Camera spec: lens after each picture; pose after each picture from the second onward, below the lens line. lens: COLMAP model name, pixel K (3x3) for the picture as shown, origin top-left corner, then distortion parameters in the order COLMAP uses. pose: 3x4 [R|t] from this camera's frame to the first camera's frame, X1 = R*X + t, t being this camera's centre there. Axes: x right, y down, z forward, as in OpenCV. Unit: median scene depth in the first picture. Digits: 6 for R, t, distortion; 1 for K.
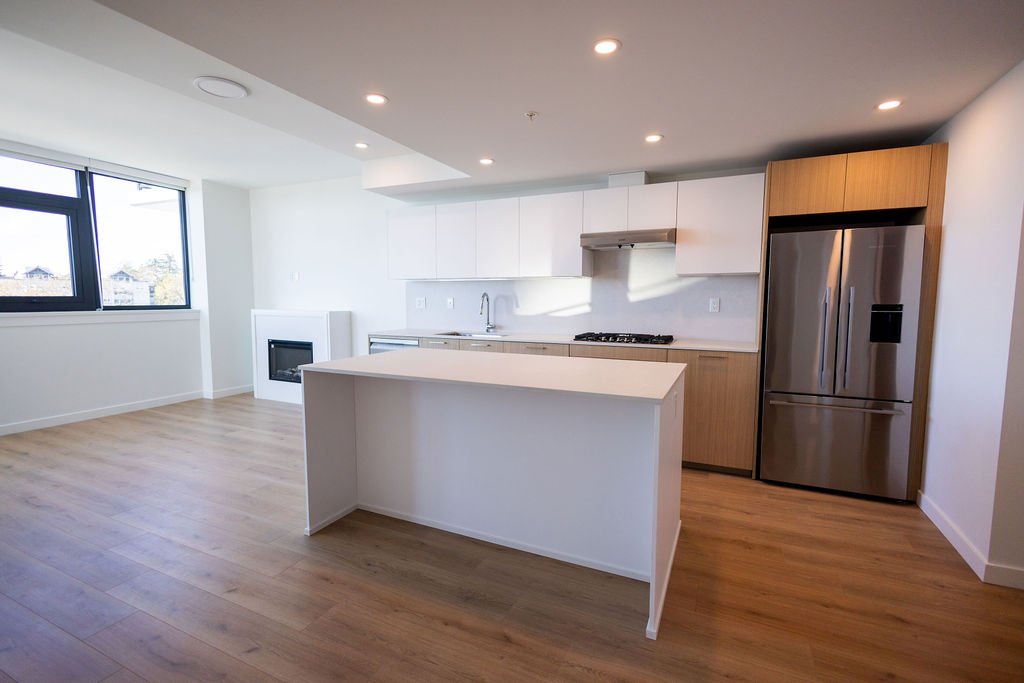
lens RADIAL K [[468.1, 0, 513.7], [0, 468.1, 340.6], [0, 0, 1]] dist [0.008940, -0.001487]
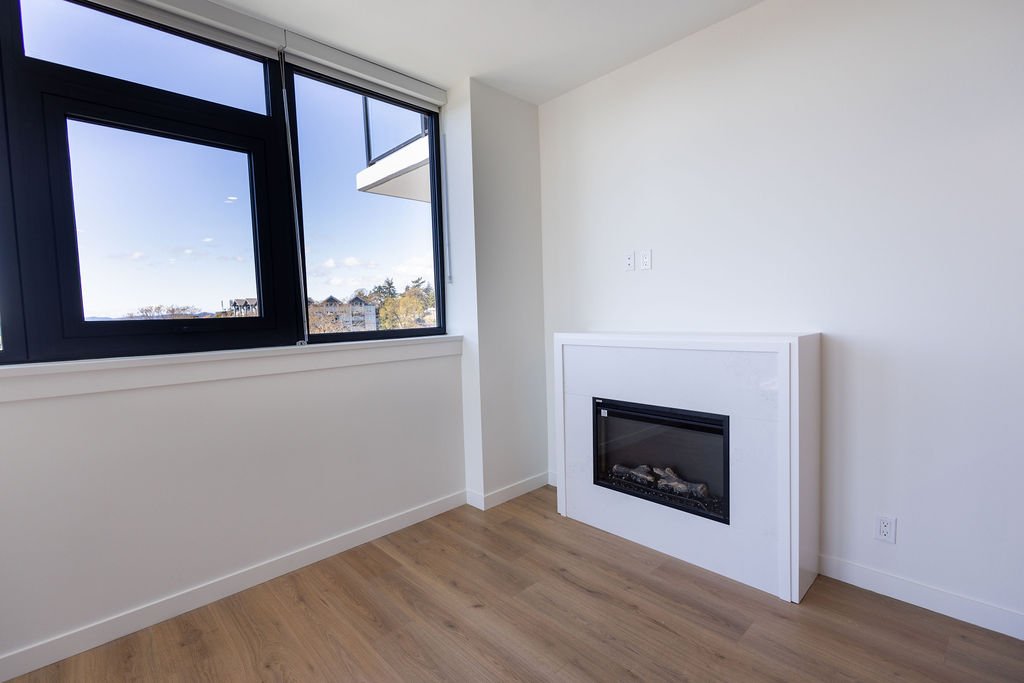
lens RADIAL K [[468.1, 0, 511.6], [0, 468.1, 342.5], [0, 0, 1]] dist [0.008940, -0.001487]
pose [[0.930164, -0.011866, -0.366952, -0.429130], [0.003795, 0.999735, -0.022707, -0.046672], [0.367124, 0.019729, 0.929963, 0.540216]]
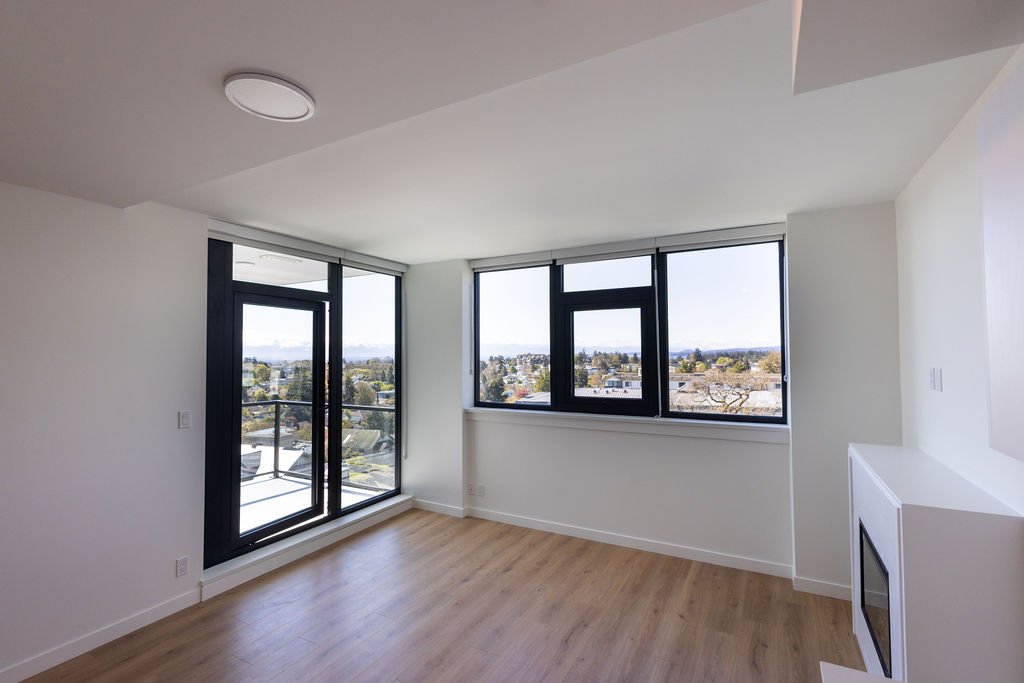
lens RADIAL K [[468.1, 0, 510.9], [0, 468.1, 341.2], [0, 0, 1]] dist [0.008940, -0.001487]
pose [[-0.069190, -0.027855, -0.997215, -0.042727], [-0.081479, 0.996428, -0.022180, -0.135489], [0.994271, 0.079718, -0.071212, 0.683905]]
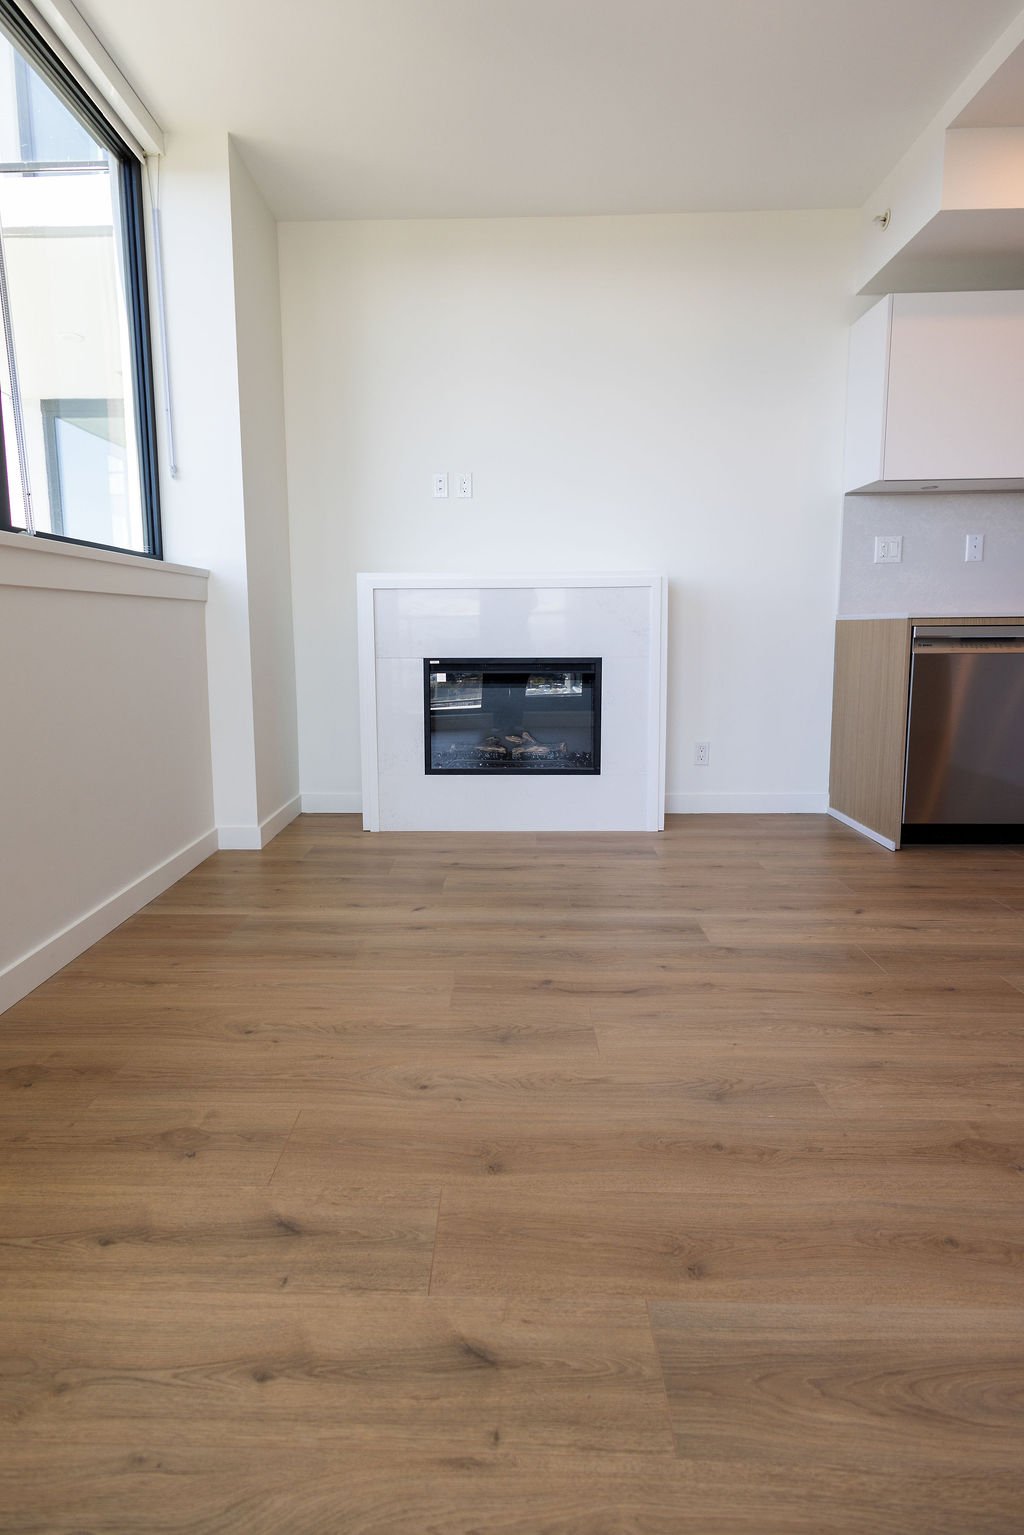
lens RADIAL K [[759.7, 0, 498.1], [0, 759.7, 719.6], [0, 0, 1]] dist [0.004989, 0.000526]
pose [[0.915546, -0.059667, 0.397762, -0.702389], [0.047460, 0.998053, 0.040474, 0.022406], [-0.399403, -0.018178, 0.916595, 0.460601]]
